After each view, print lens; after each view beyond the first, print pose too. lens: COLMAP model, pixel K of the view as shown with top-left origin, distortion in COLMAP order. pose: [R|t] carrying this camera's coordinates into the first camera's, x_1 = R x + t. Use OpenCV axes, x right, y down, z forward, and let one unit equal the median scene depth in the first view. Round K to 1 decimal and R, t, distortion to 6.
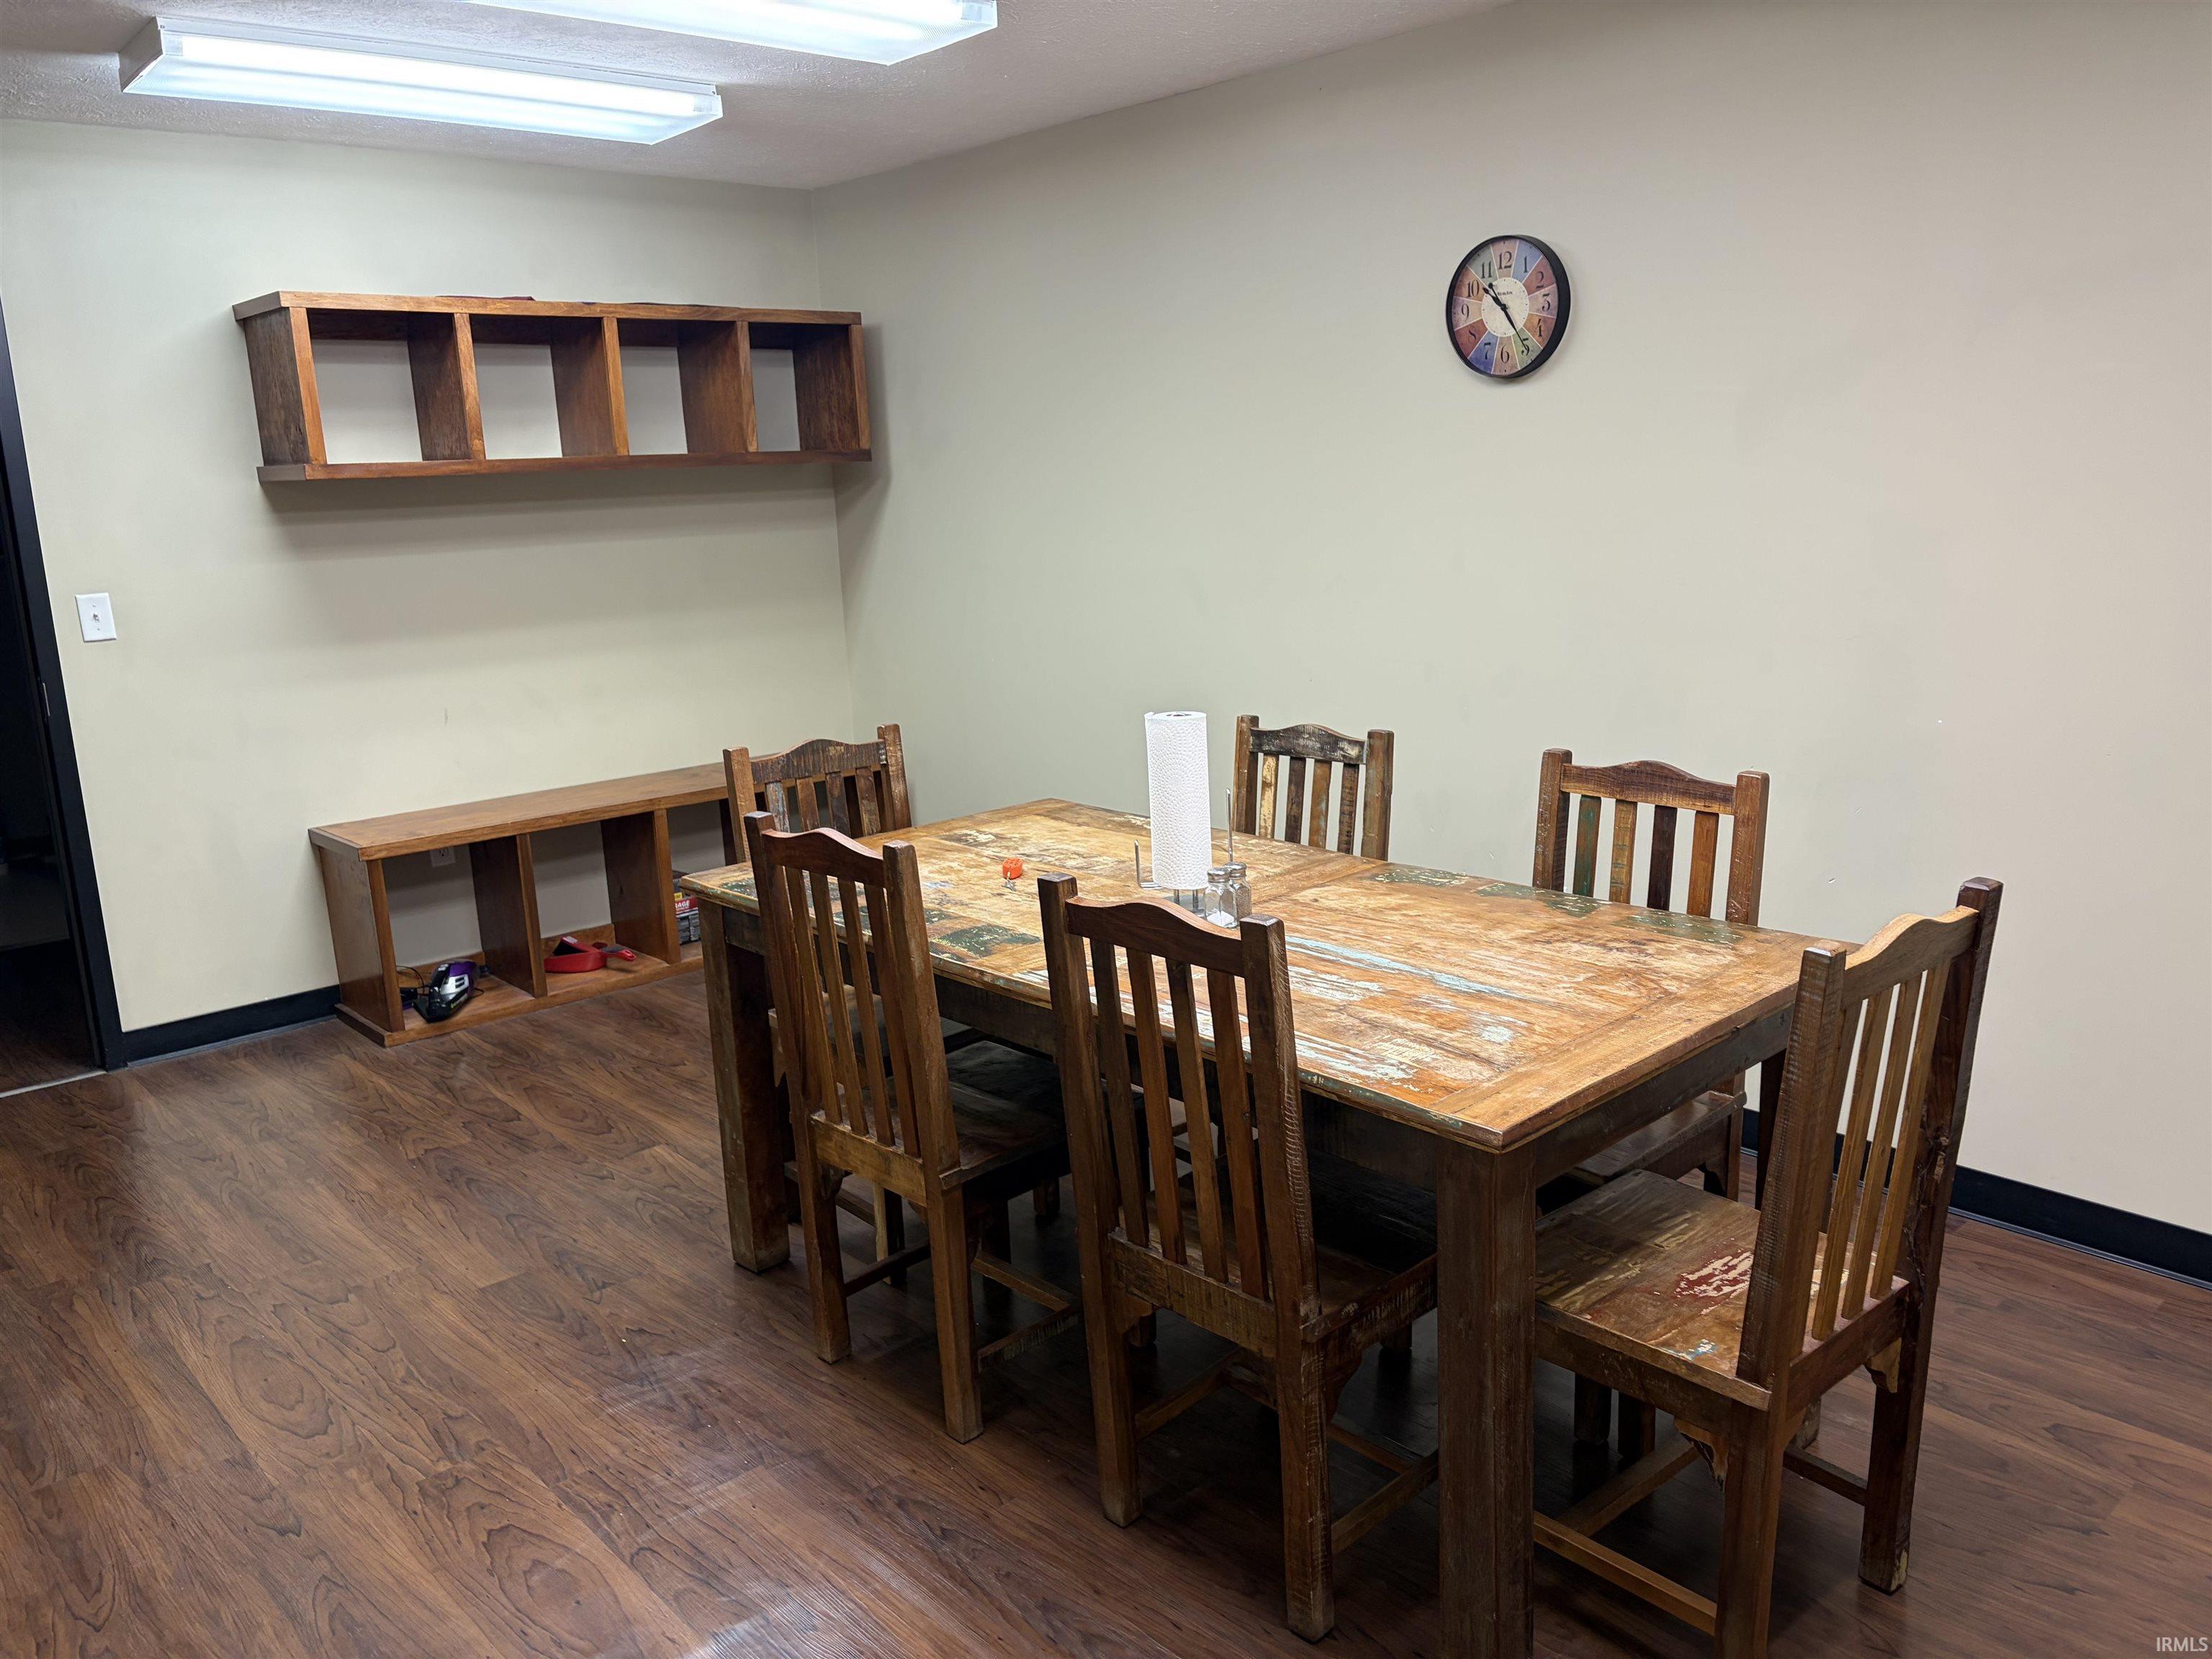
lens RADIAL K [[1665.0, 0, 1118.6], [0, 1665.0, 825.2], [0, 0, 1]] dist [0.013881, -0.020426]
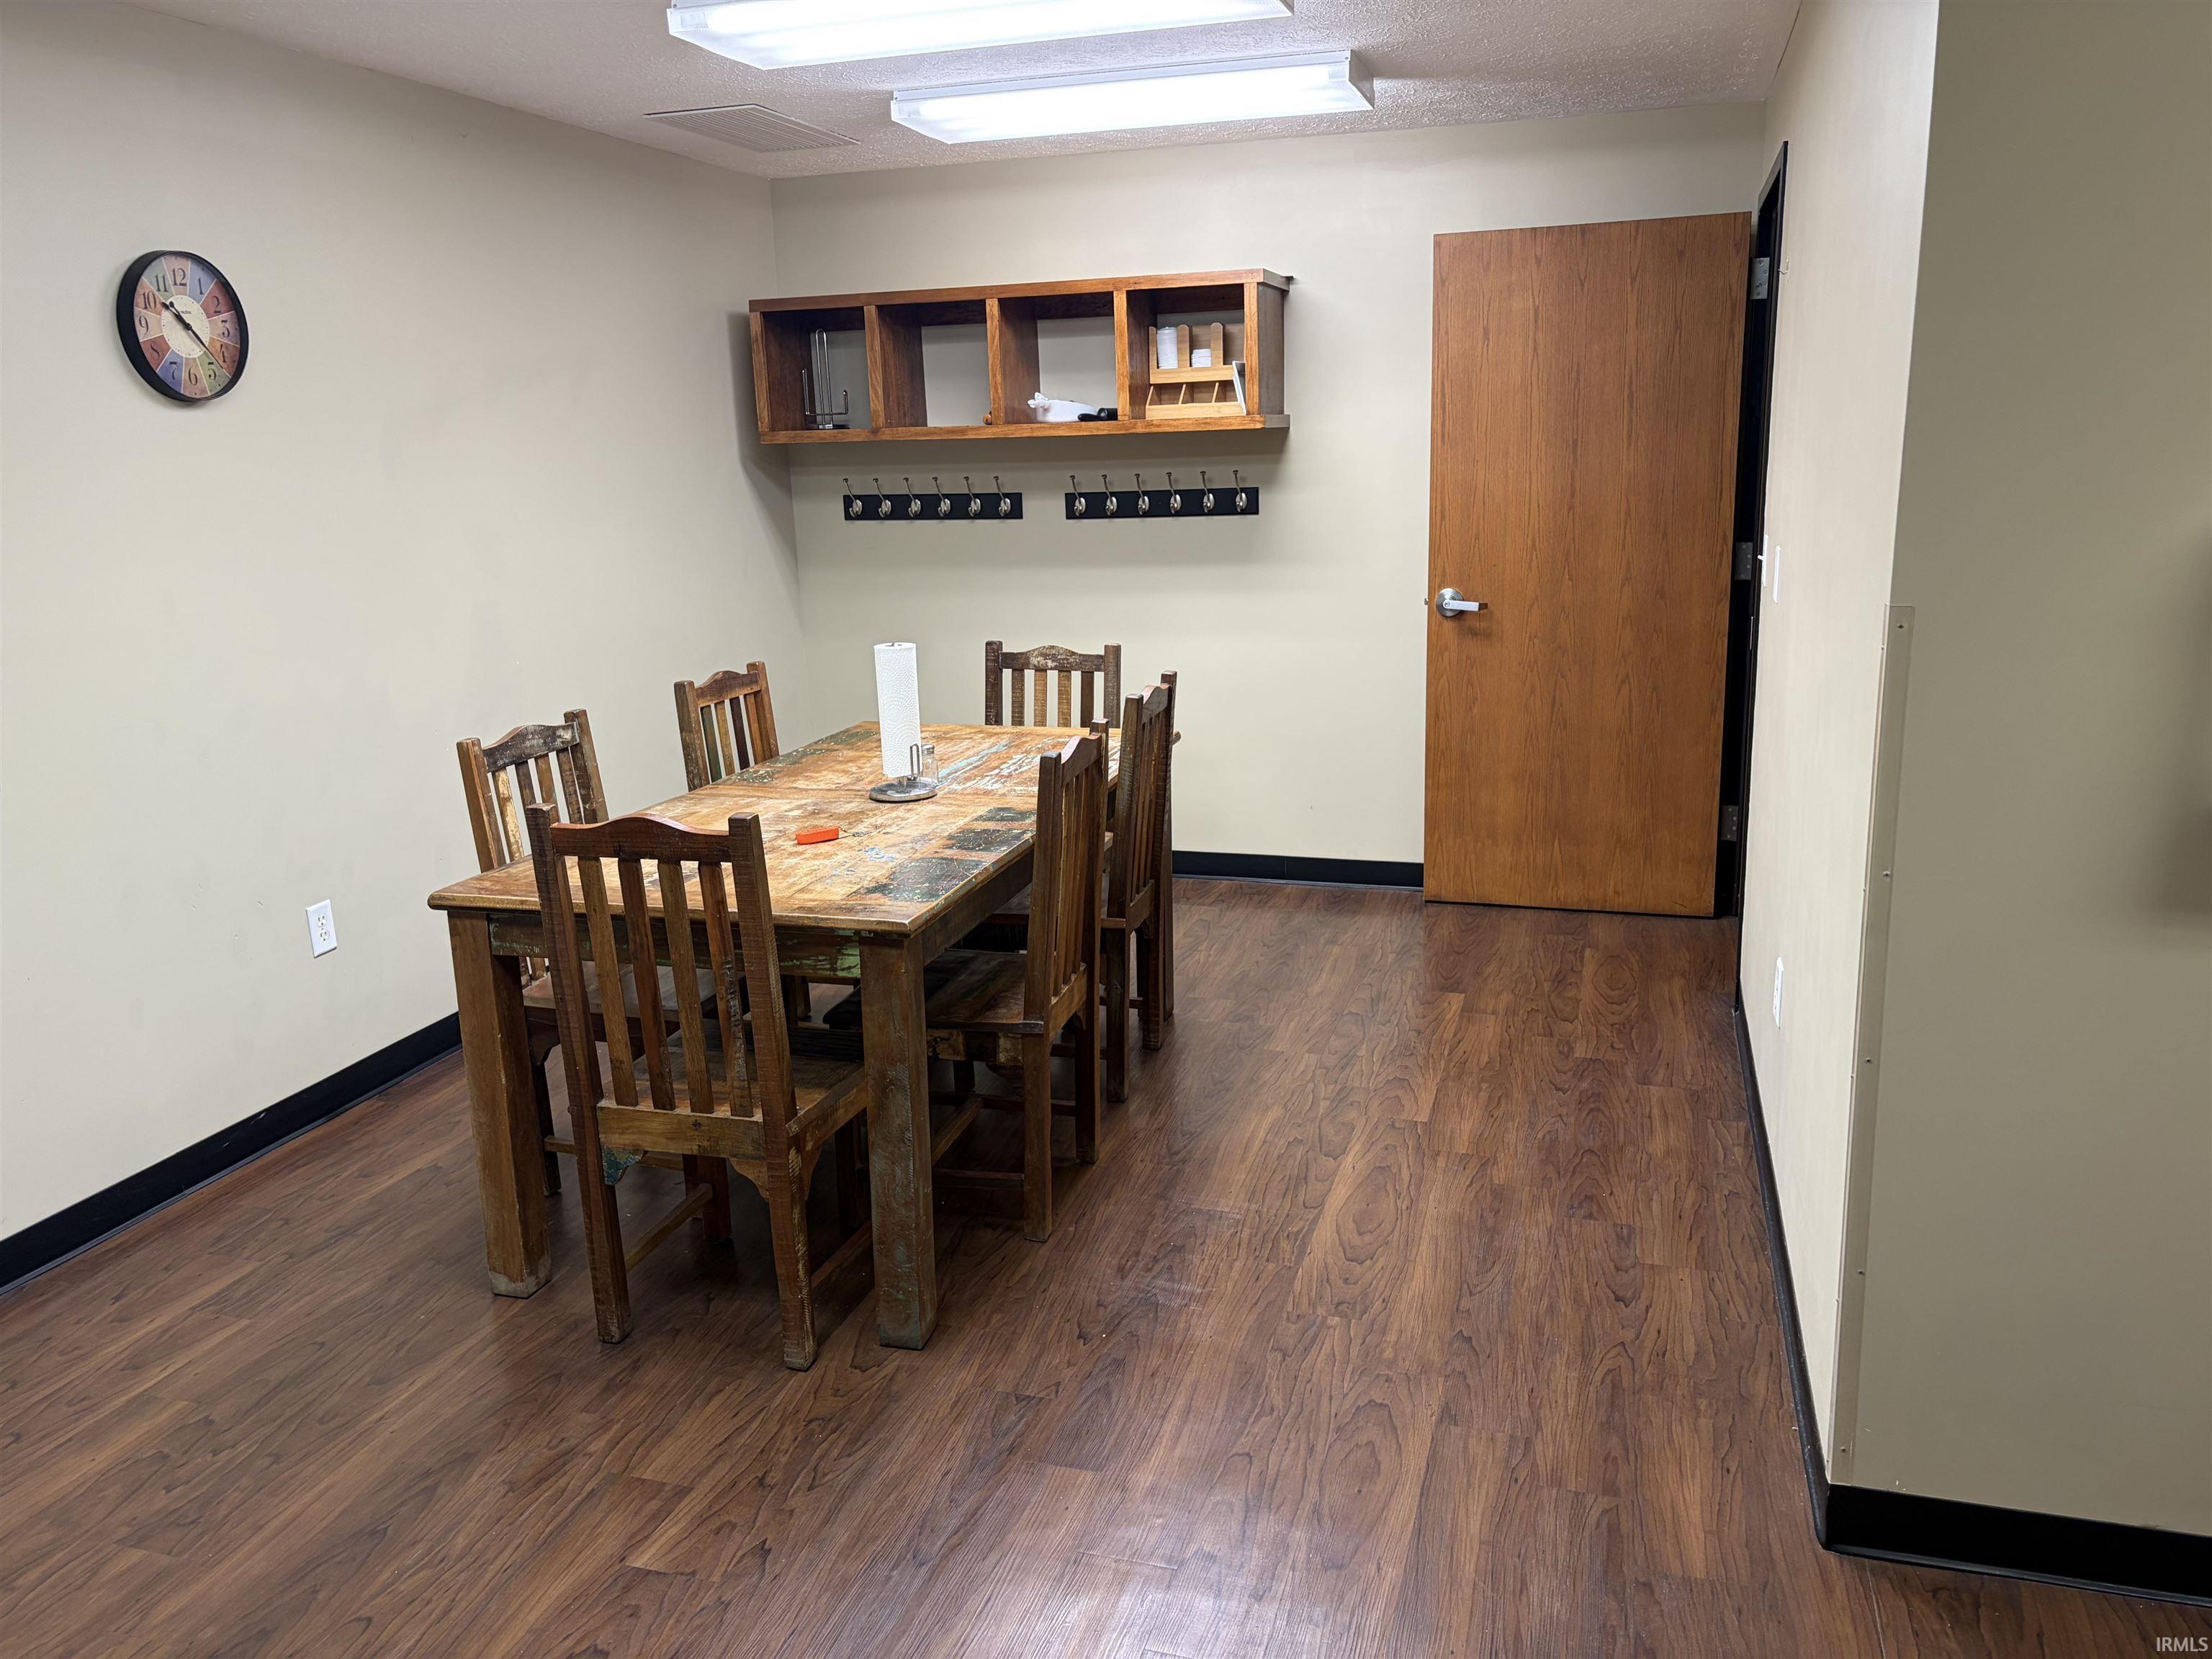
lens RADIAL K [[1665.0, 0, 1119.2], [0, 1665.0, 838.8], [0, 0, 1]] dist [0.013881, -0.020426]
pose [[-0.506152, -0.151282, 0.849072, -1.145957], [0.229744, 0.925270, 0.301815, -0.266104], [-0.831281, 0.347834, -0.433571, 1.385949]]
